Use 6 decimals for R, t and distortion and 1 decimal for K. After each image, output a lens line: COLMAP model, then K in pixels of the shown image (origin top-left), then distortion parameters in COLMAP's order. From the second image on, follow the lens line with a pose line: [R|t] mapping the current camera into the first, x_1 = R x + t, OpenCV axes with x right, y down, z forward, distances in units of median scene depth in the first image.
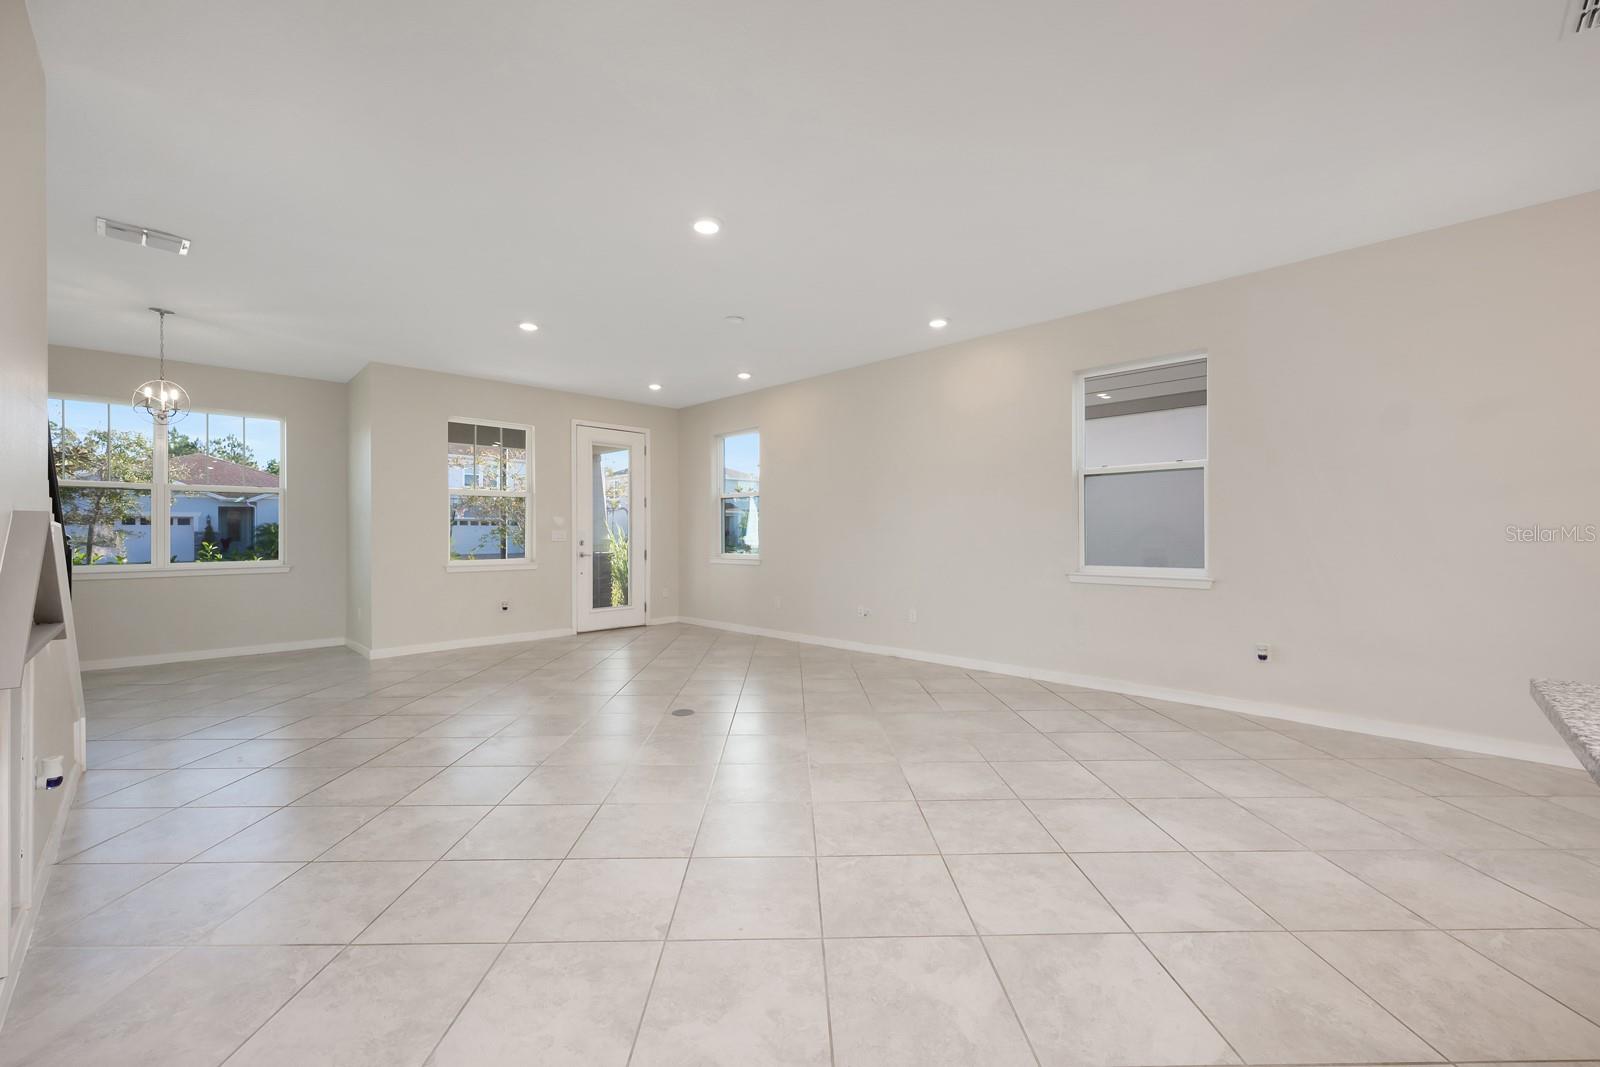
lens RADIAL K [[628.6, 0, 796.9], [0, 628.6, 530.5], [0, 0, 1]] dist [-0.000429, -0.000330]
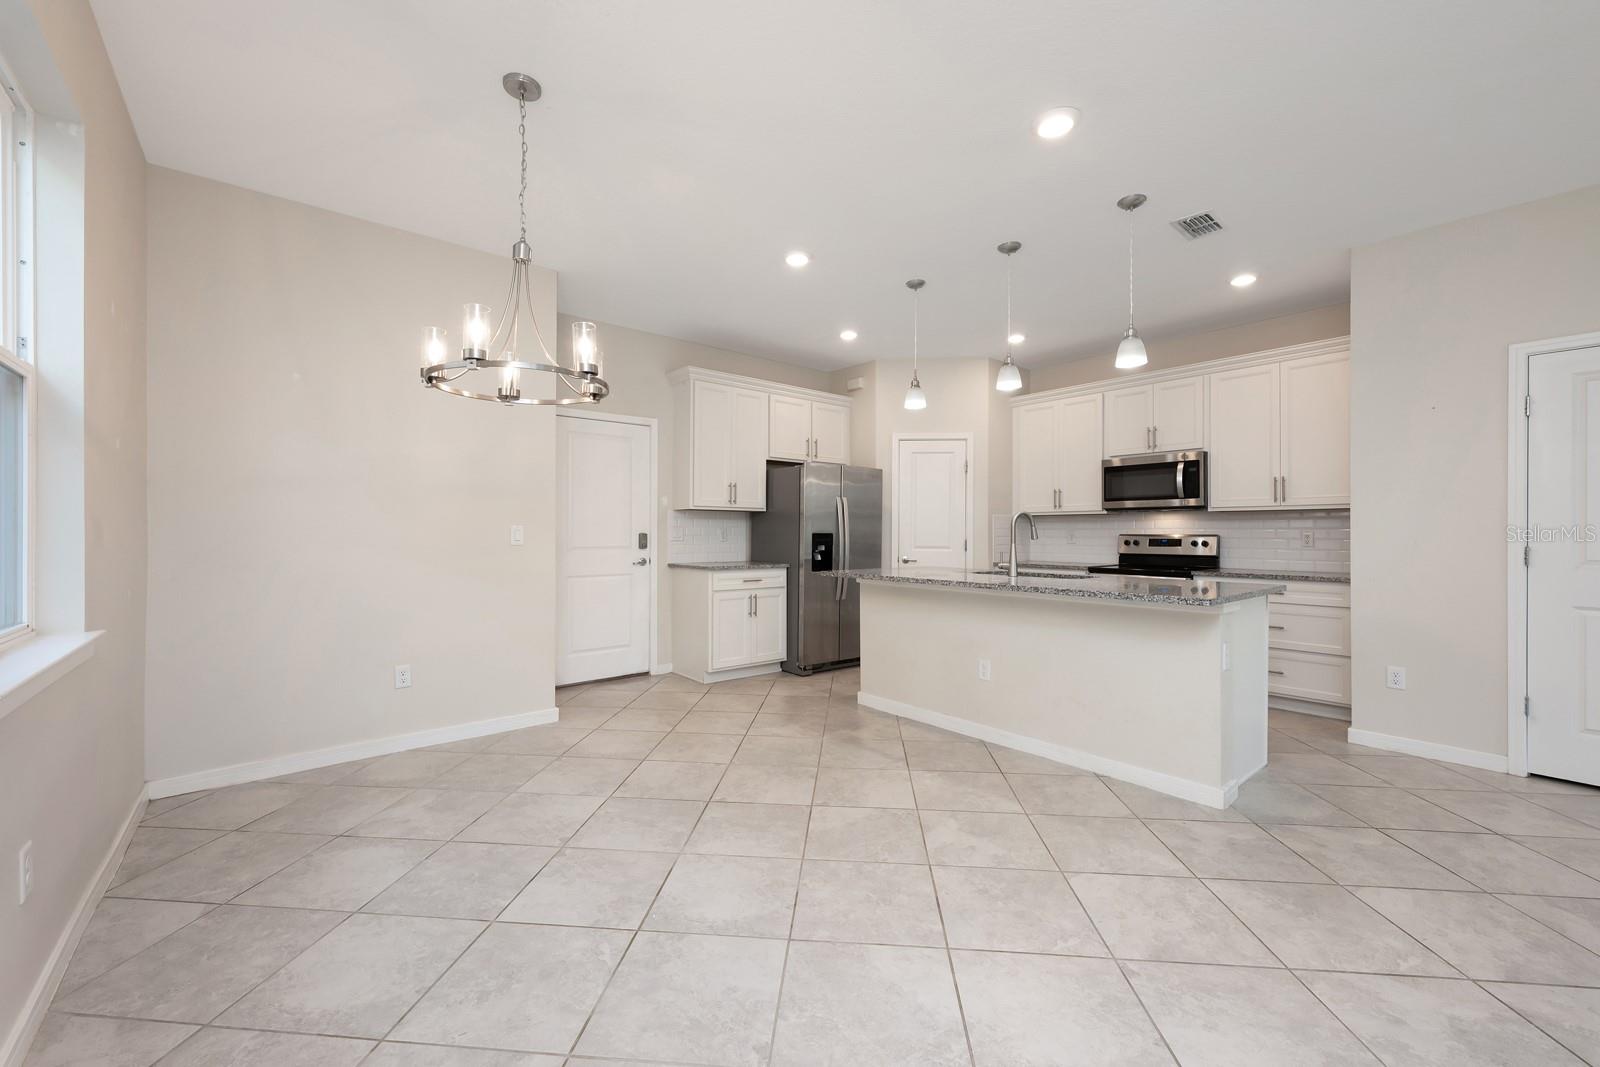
lens RADIAL K [[628.6, 0, 795.9], [0, 628.6, 529.2], [0, 0, 1]] dist [-0.000429, -0.000330]
pose [[-0.994390, 0.001093, 0.105768, 0.368006], [0.000140, 0.999959, -0.009017, -0.000944], [-0.105773, -0.008951, -0.994350, 0.524416]]
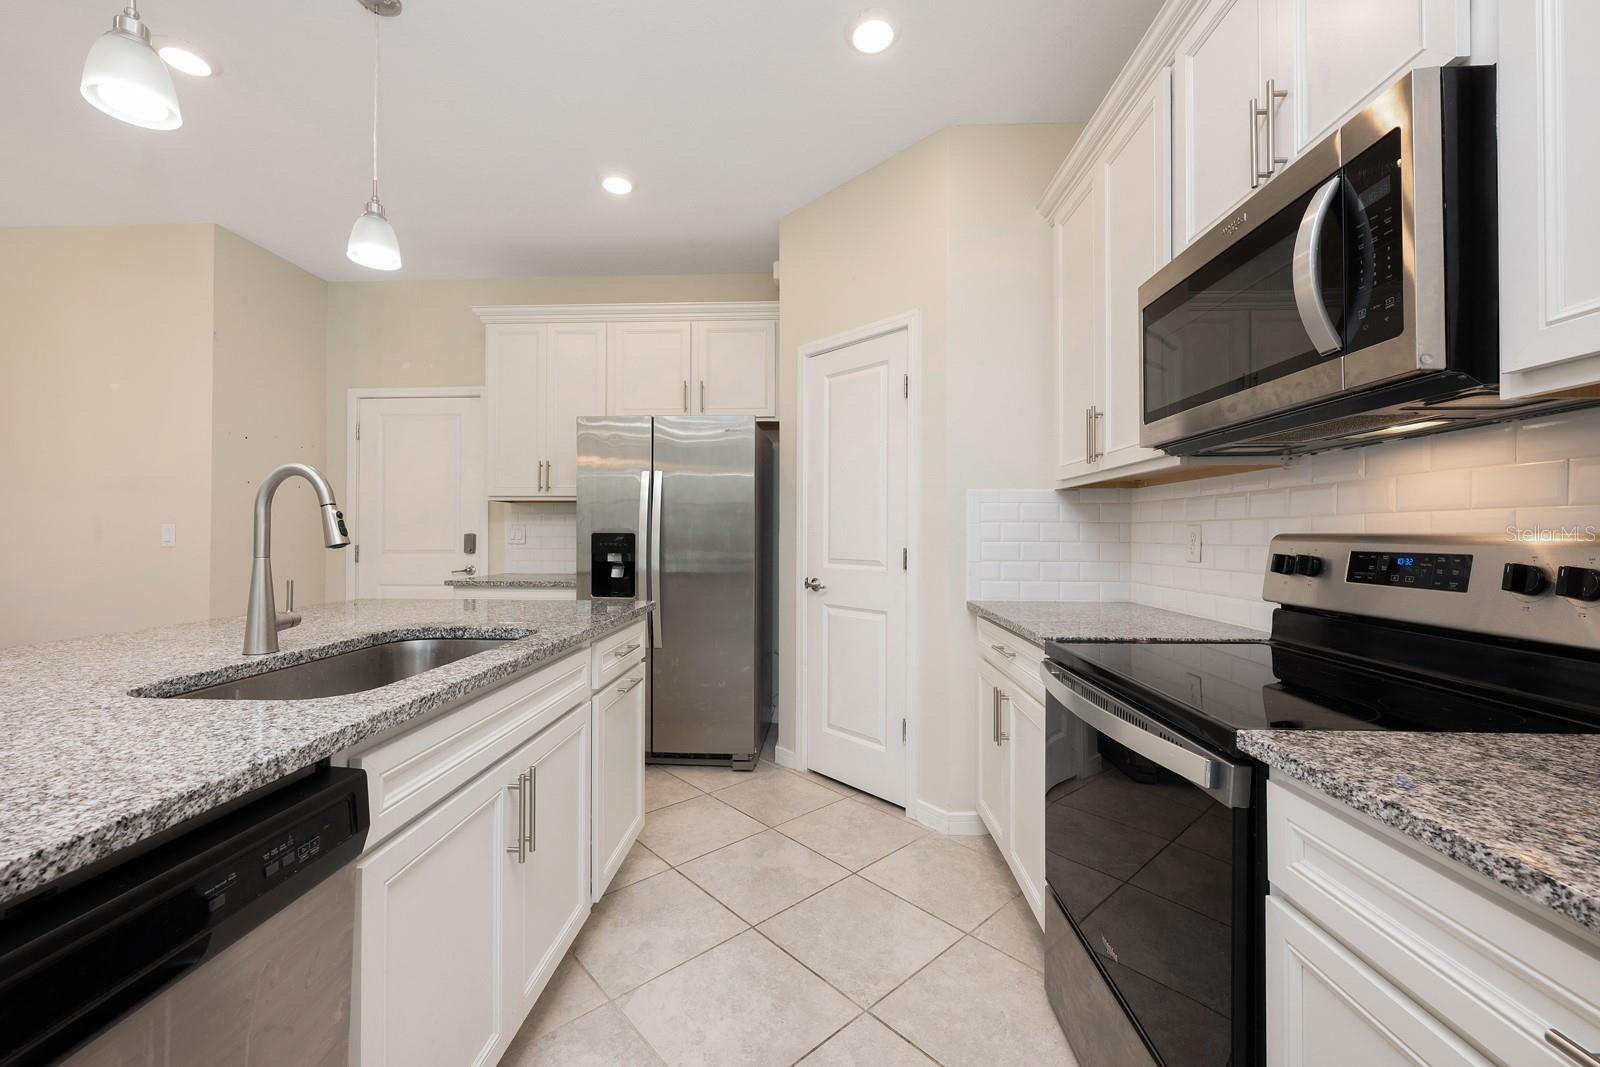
lens RADIAL K [[628.6, 0, 796.8], [0, 628.6, 530.2], [0, 0, 1]] dist [-0.000429, -0.000330]
pose [[-0.667254, 0.007270, 0.744795, -0.005763], [-0.002361, 0.999927, -0.011876, -0.000013], [-0.744827, -0.009683, -0.667188, -0.023534]]
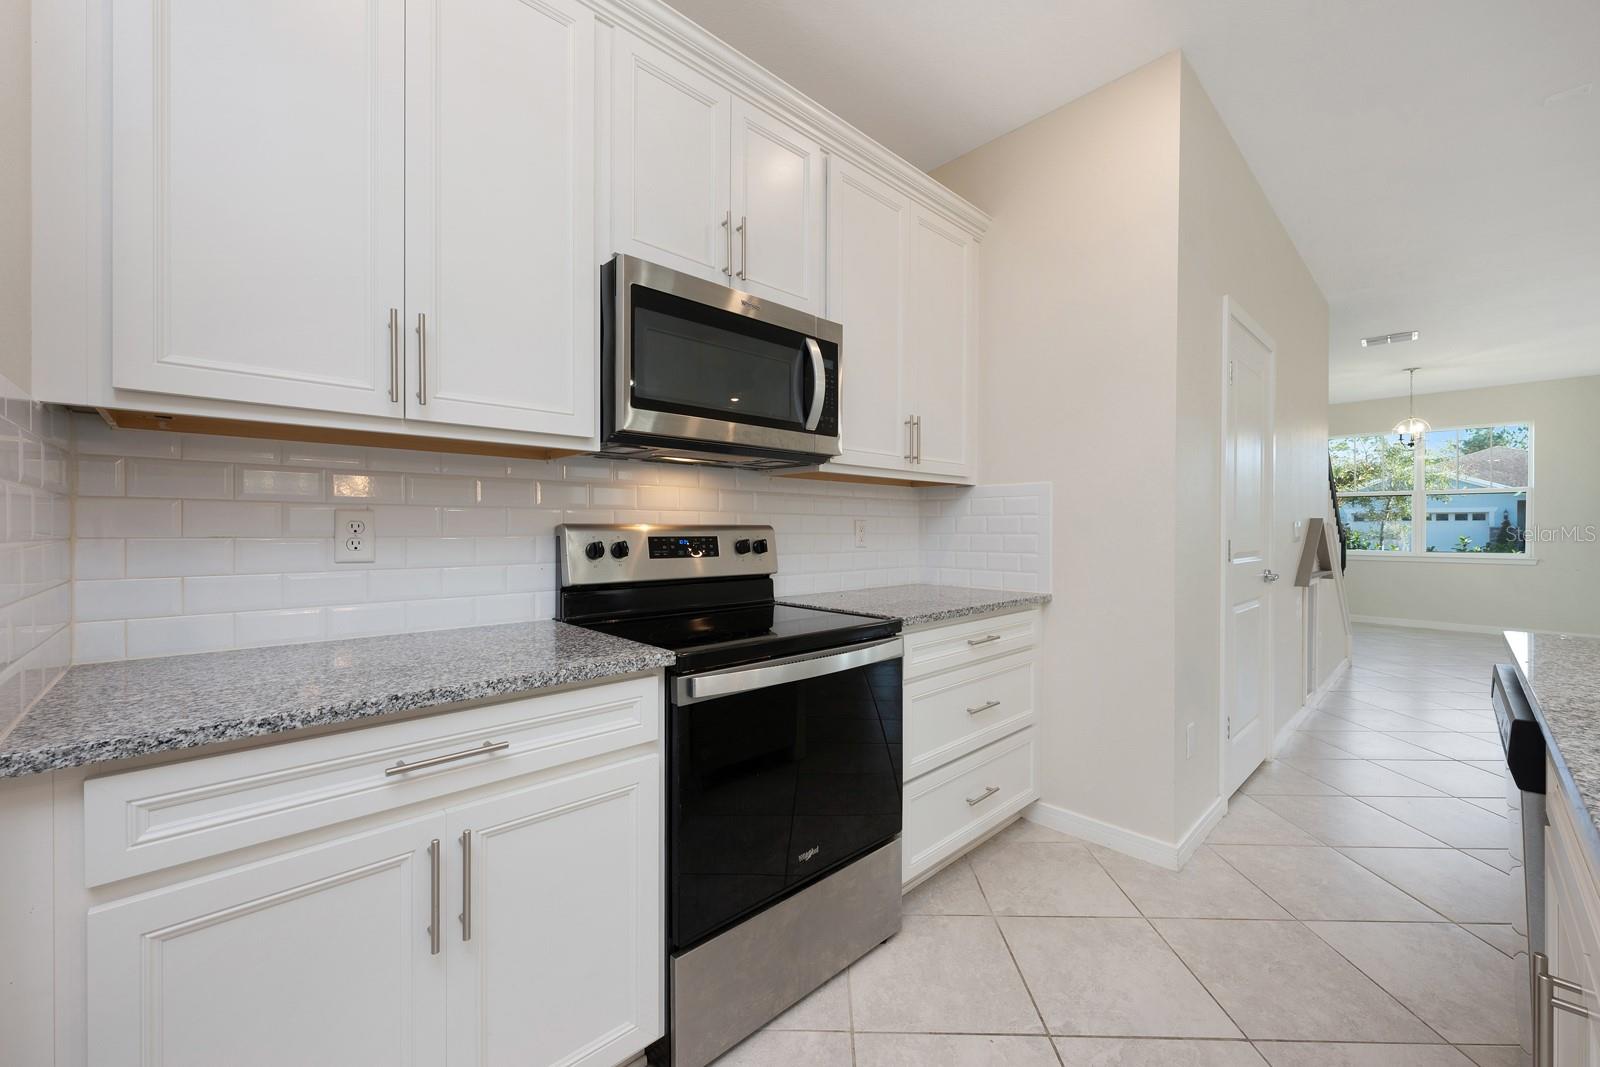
lens RADIAL K [[628.6, 0, 796.0], [0, 628.6, 531.7], [0, 0, 1]] dist [-0.000429, -0.000330]
pose [[-0.039986, 0.009869, -0.999151, 0.288447], [-0.000303, 0.999951, 0.009889, -0.001074], [0.999200, 0.000698, -0.039981, -0.203085]]
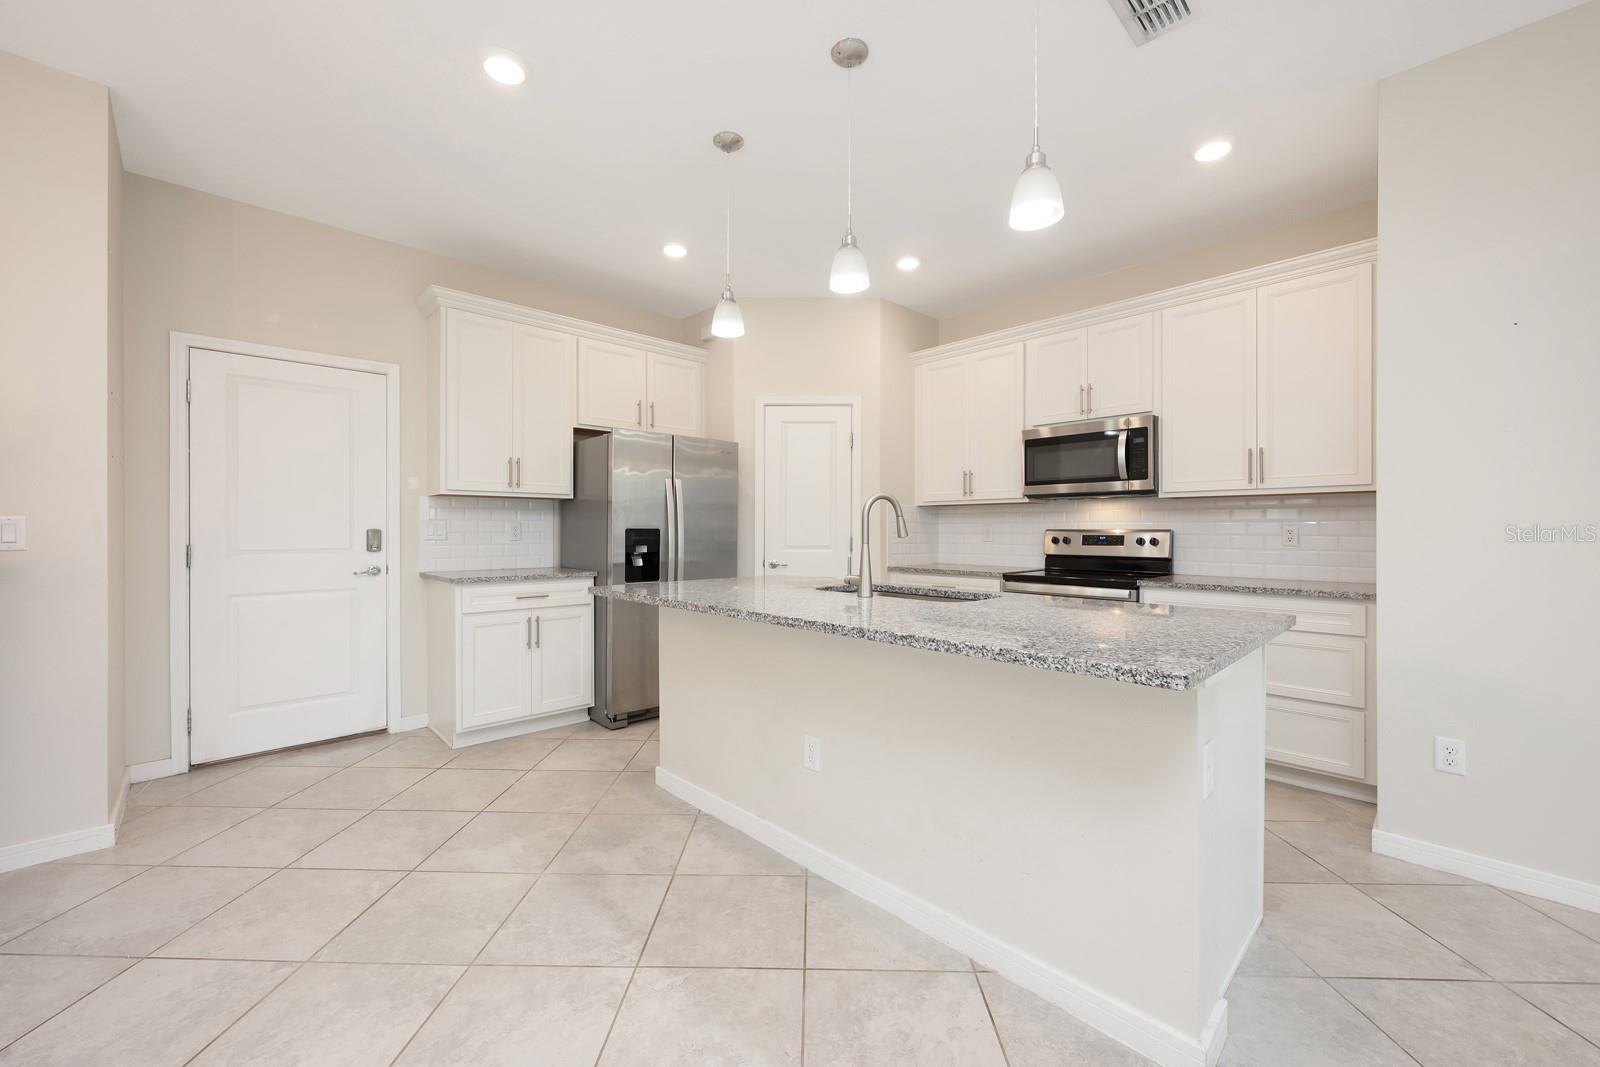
lens RADIAL K [[628.6, 0, 795.9], [0, 628.6, 529.8], [0, 0, 1]] dist [-0.000429, -0.000330]
pose [[-0.999326, 0.002602, 0.036616, 0.265070], [0.002544, 0.999995, -0.001620, -0.000832], [-0.036620, -0.001526, -0.999328, 0.308213]]
